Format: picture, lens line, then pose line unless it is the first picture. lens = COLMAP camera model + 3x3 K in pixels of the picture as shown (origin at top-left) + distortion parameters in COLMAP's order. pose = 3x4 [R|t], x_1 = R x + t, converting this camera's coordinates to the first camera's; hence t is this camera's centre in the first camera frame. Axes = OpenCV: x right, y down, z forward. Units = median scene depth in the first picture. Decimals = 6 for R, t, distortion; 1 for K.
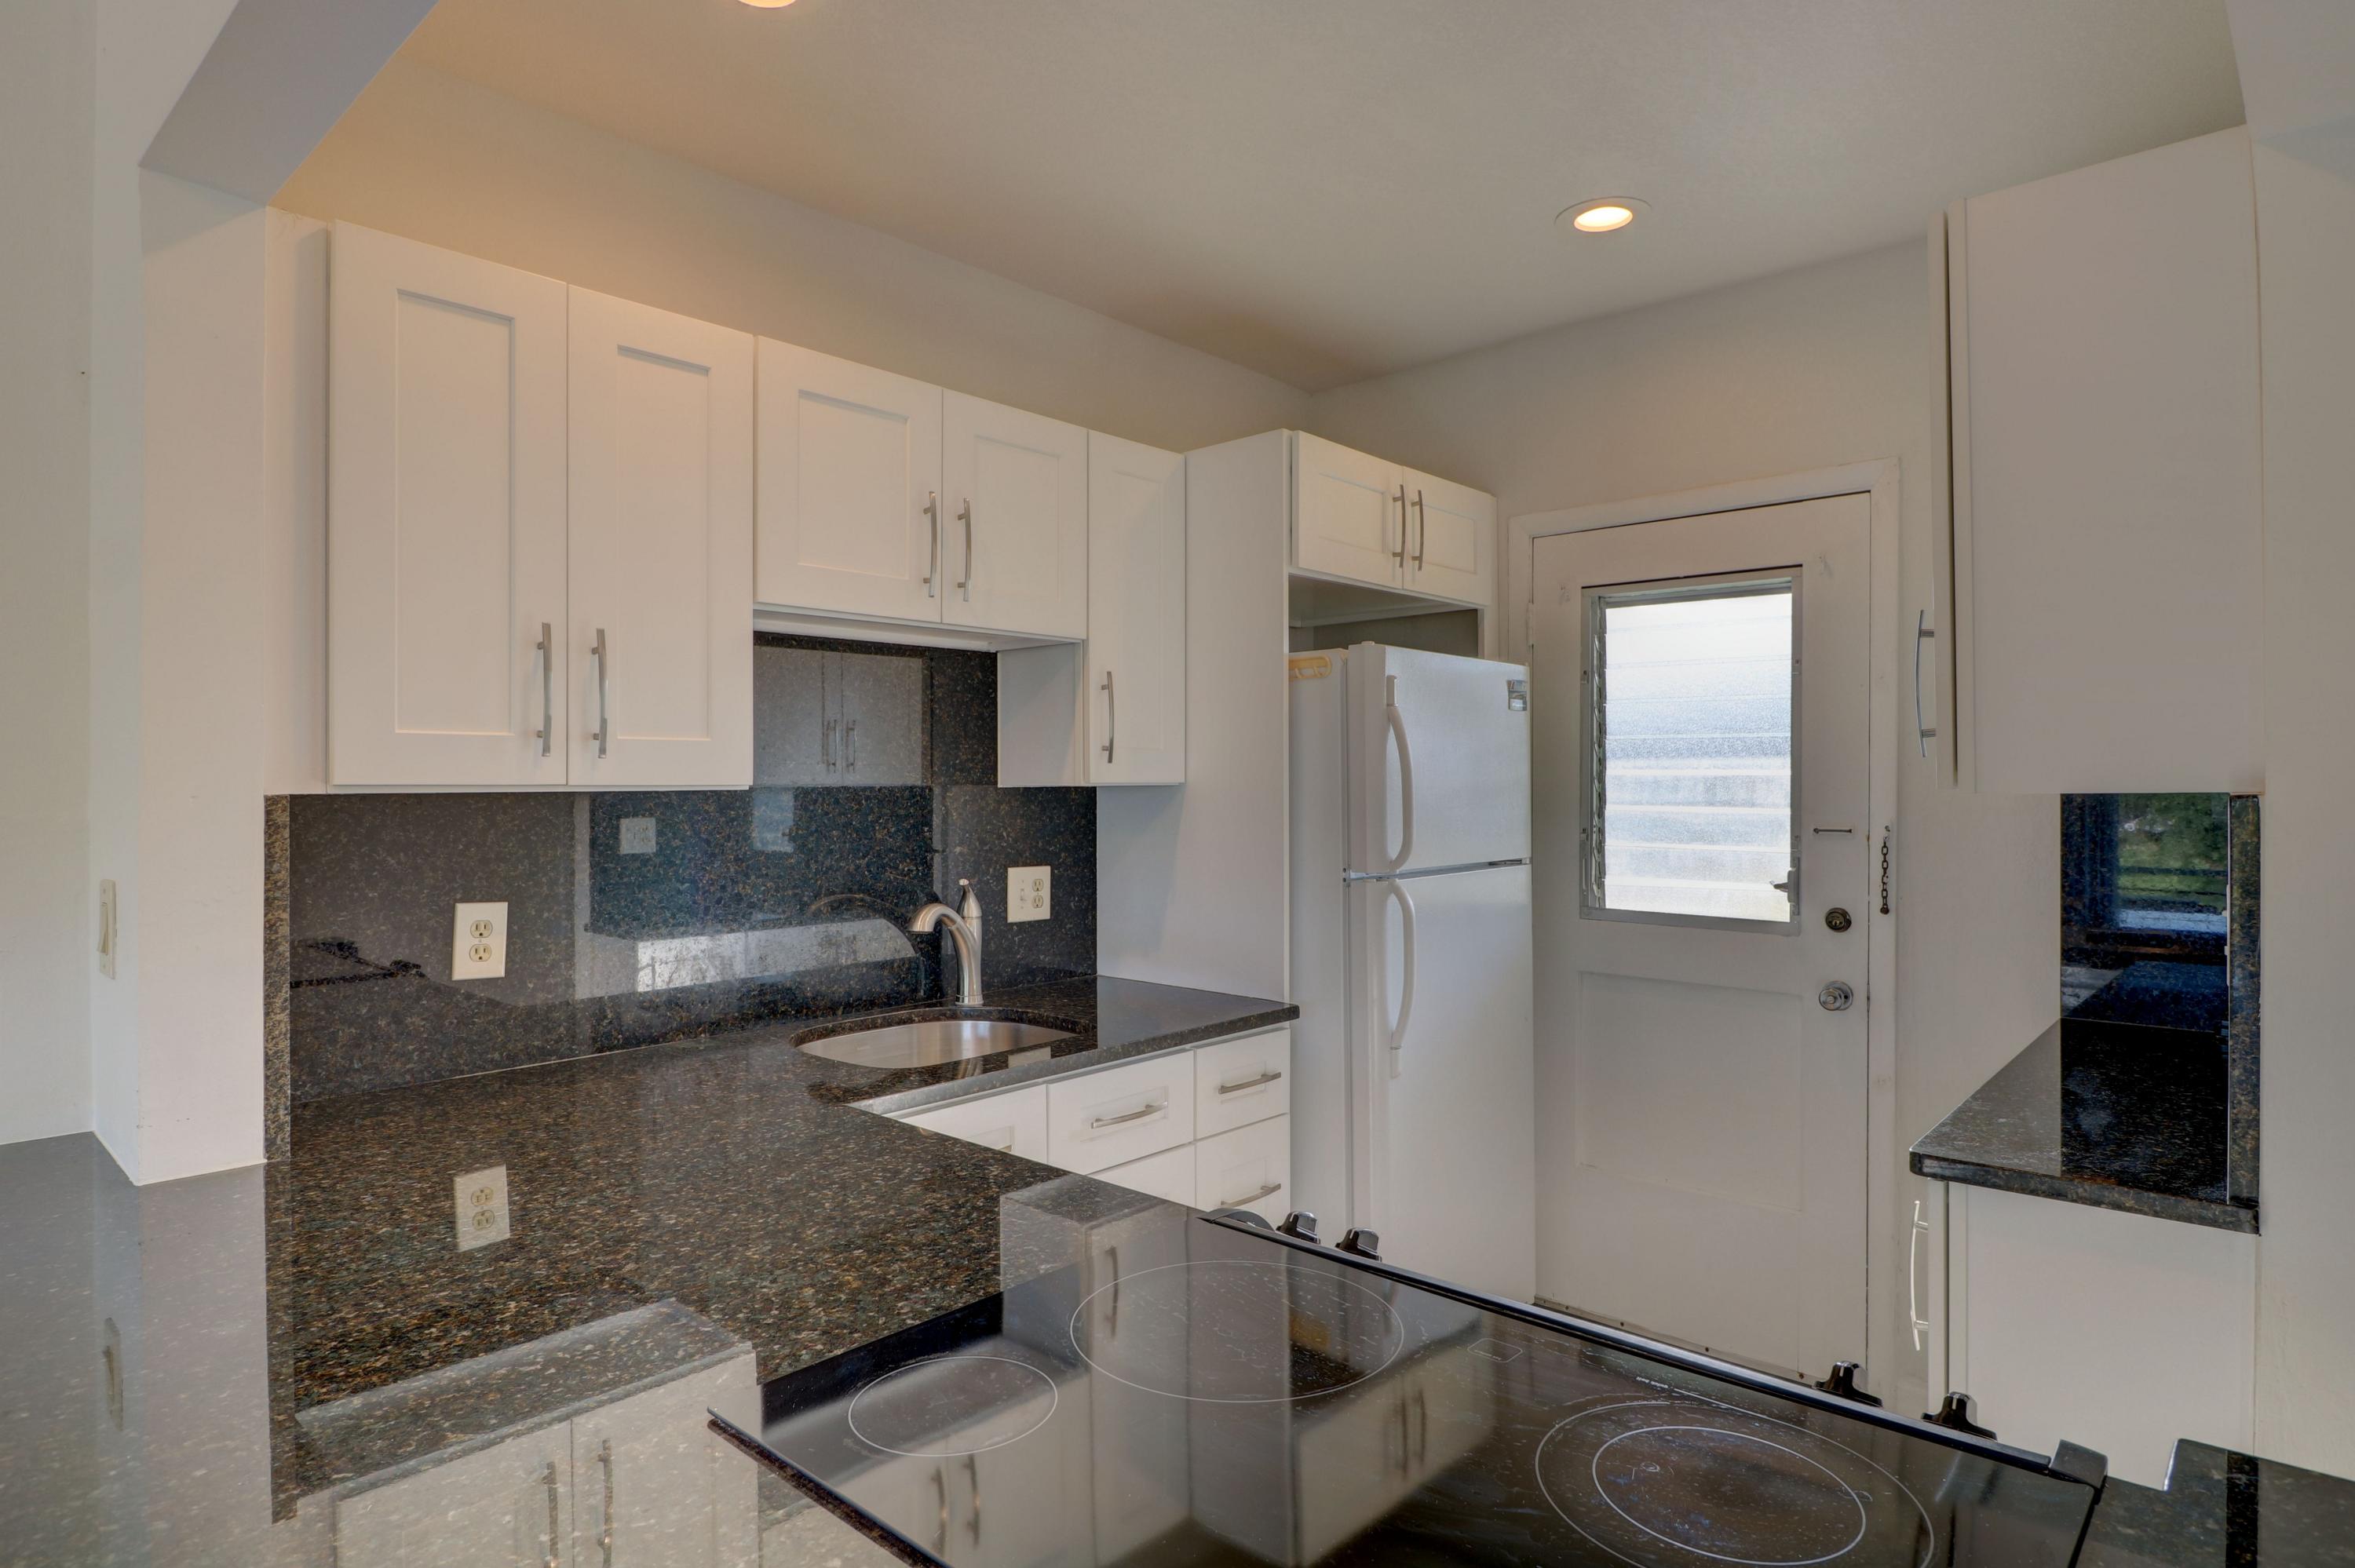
lens RADIAL K [[1267.0, 0, 1201.5], [0, 1267.0, 765.6], [0, 0, 1]] dist [-0.003878, -0.002263]
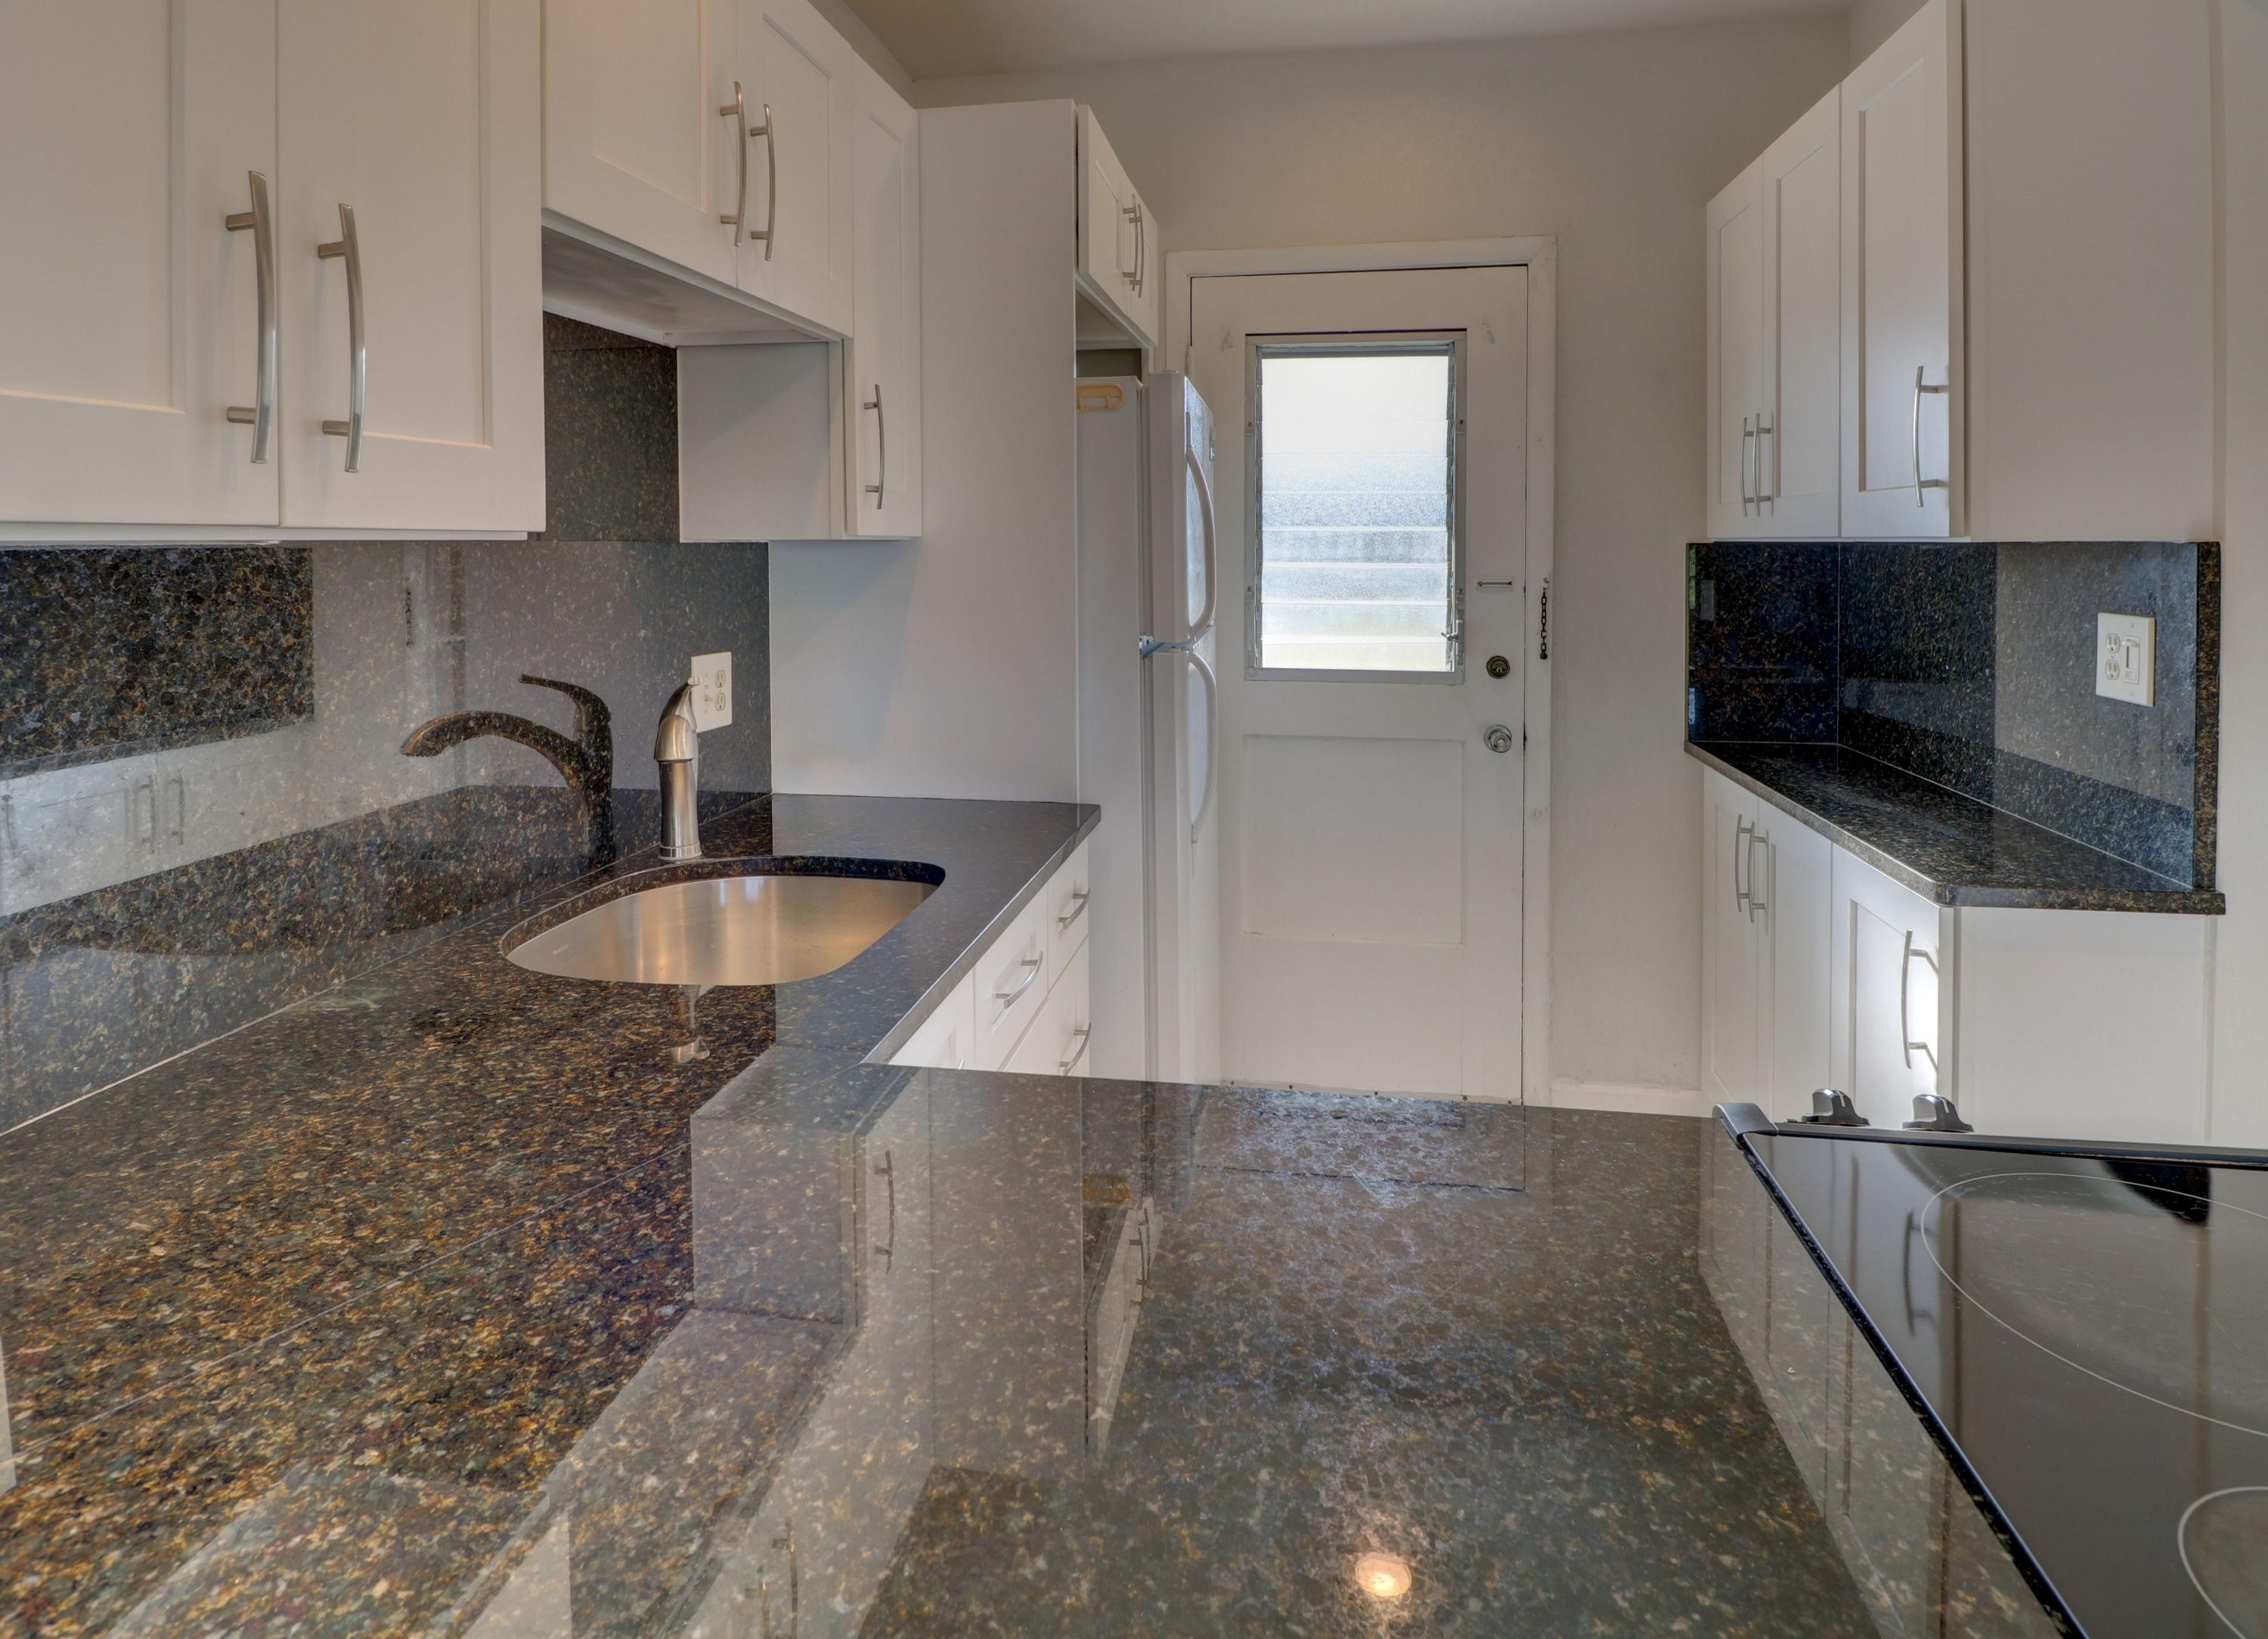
lens RADIAL K [[1226.0, 0, 1057.9], [0, 1226.0, 584.3], [0, 0, 1]] dist [0.006547, -0.002250]
pose [[0.839764, -0.017609, 0.542667, -0.382690], [-0.006543, 0.999073, 0.042545, 0.010875], [-0.542913, -0.039278, 0.838870, 0.346585]]
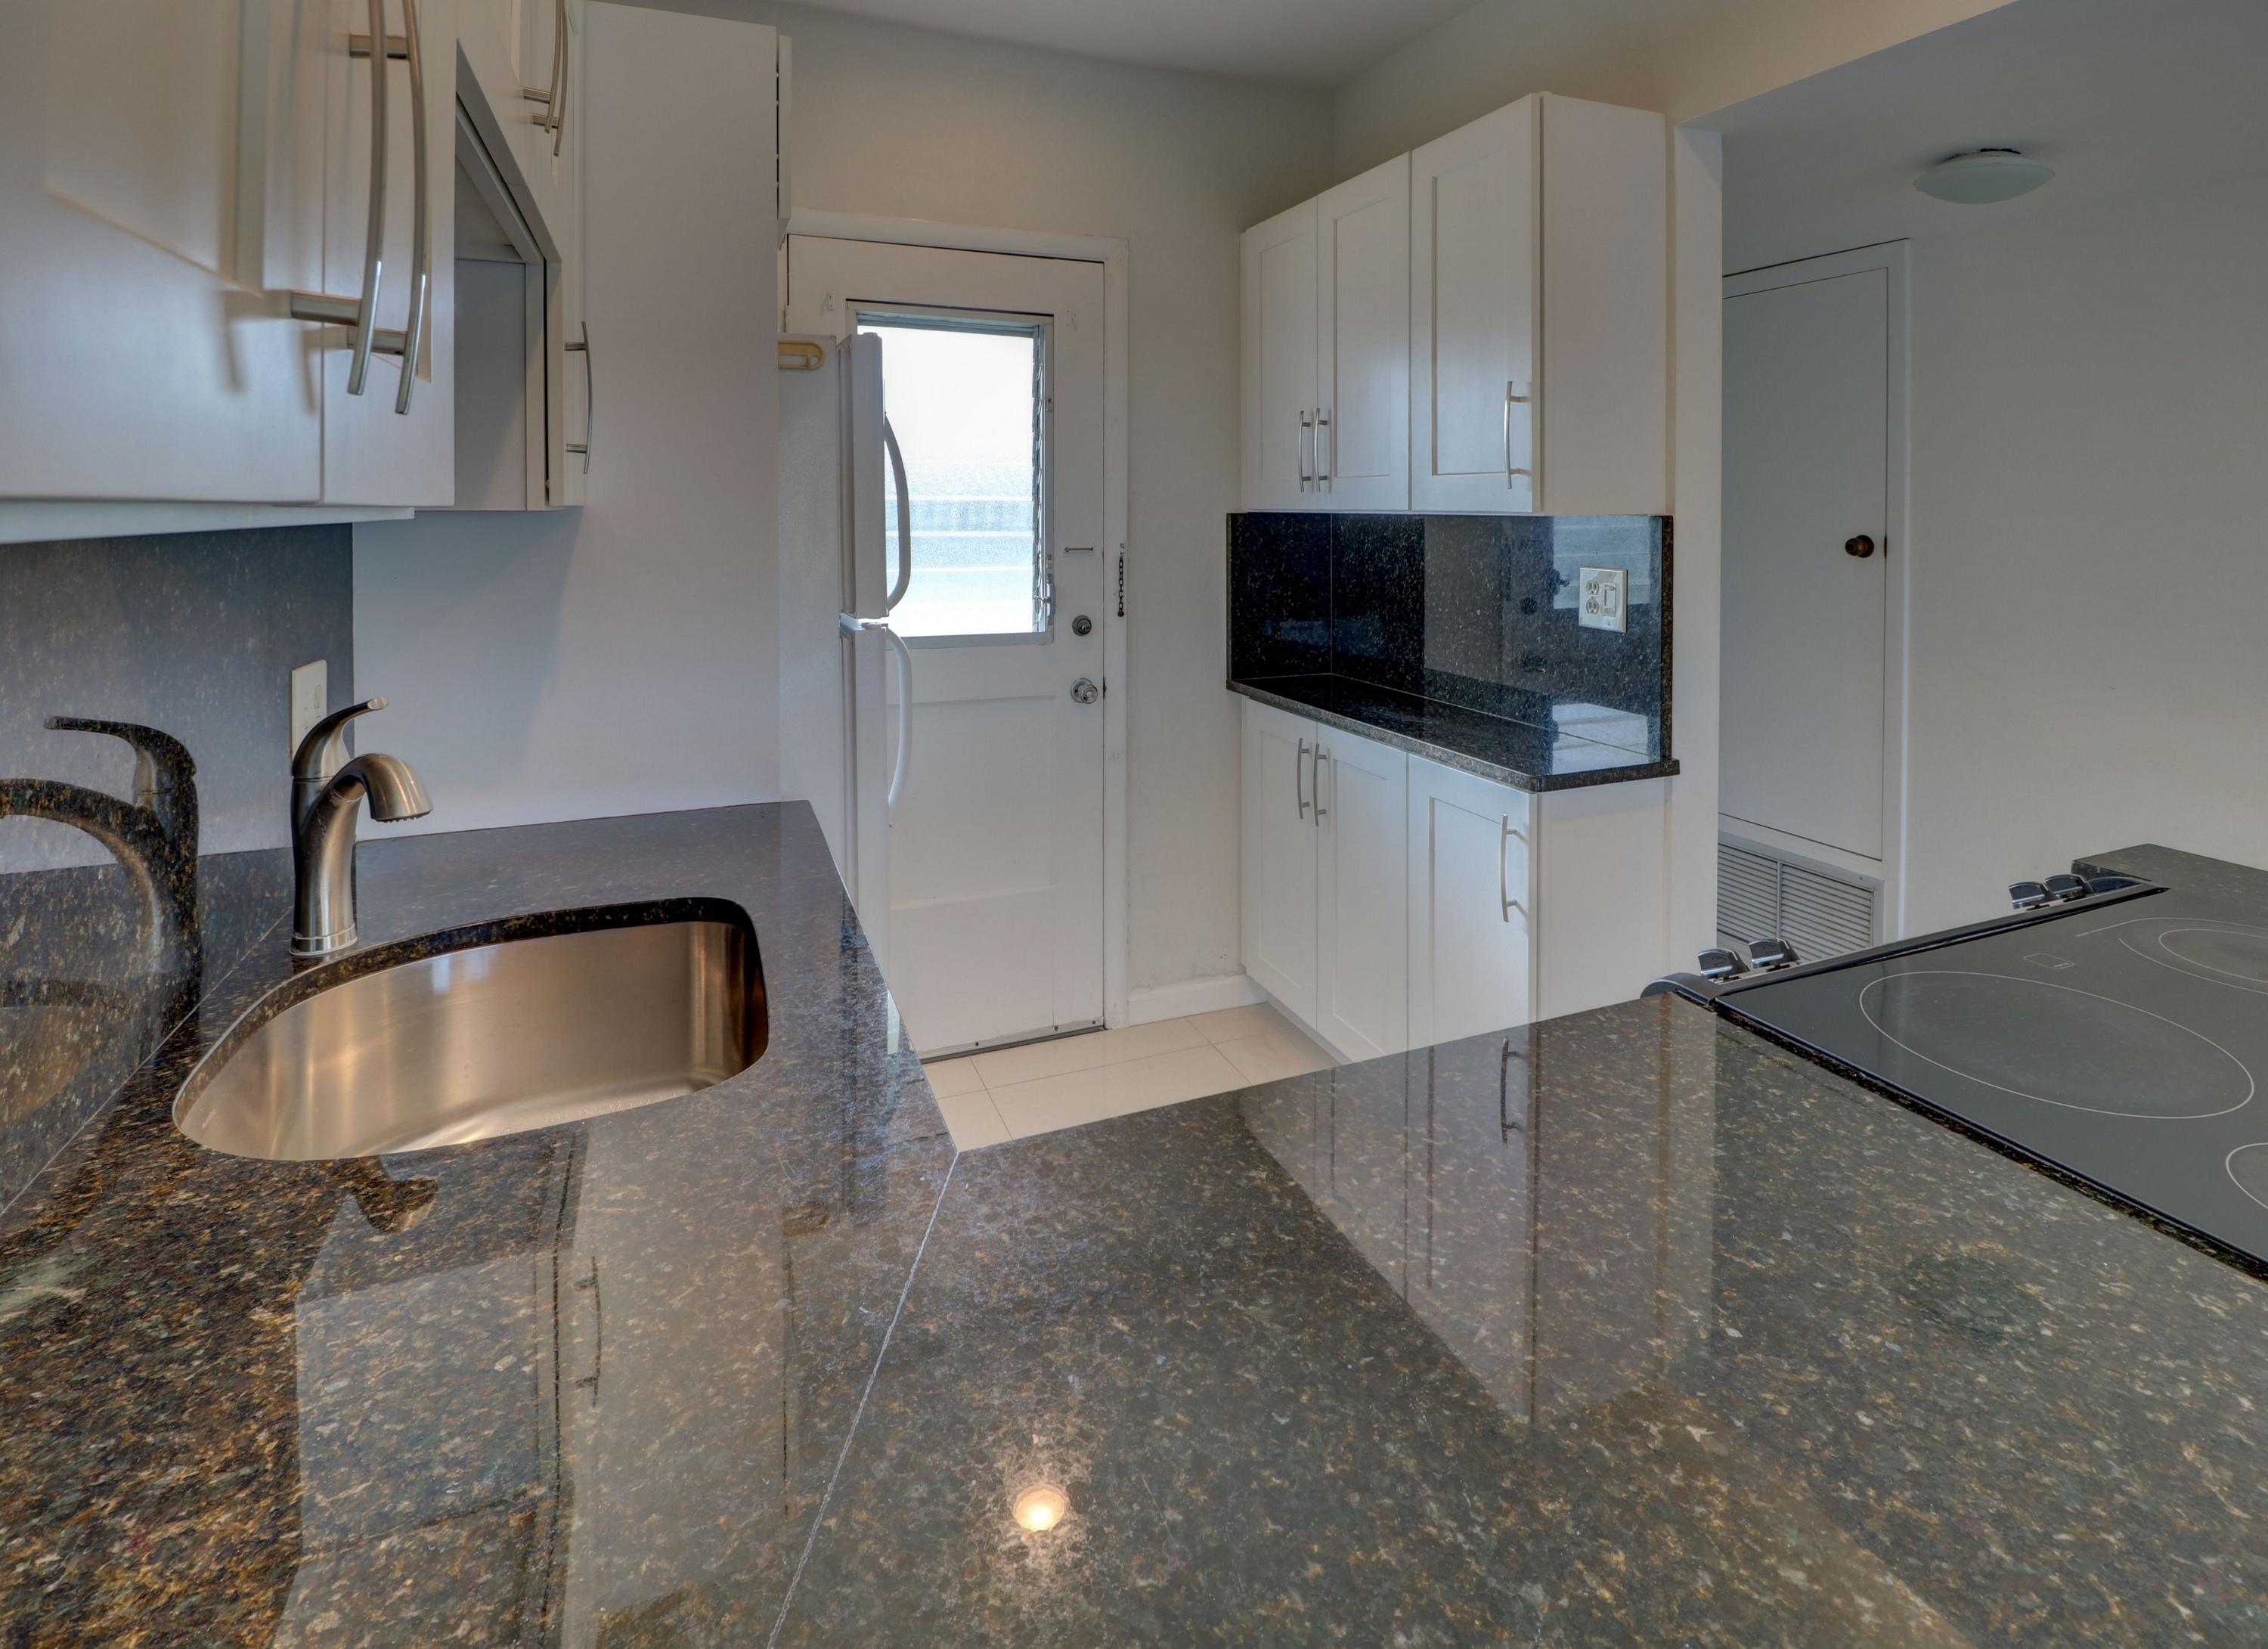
lens RADIAL K [[1168.5, 0, 1247.2], [0, 1168.5, 531.9], [0, 0, 1]] dist [0.006782, -0.001508]
pose [[0.413978, -0.013997, 0.910179, -0.429590], [-0.014489, 0.999654, 0.021963, 0.009821], [-0.910172, -0.022280, 0.413632, 0.429801]]
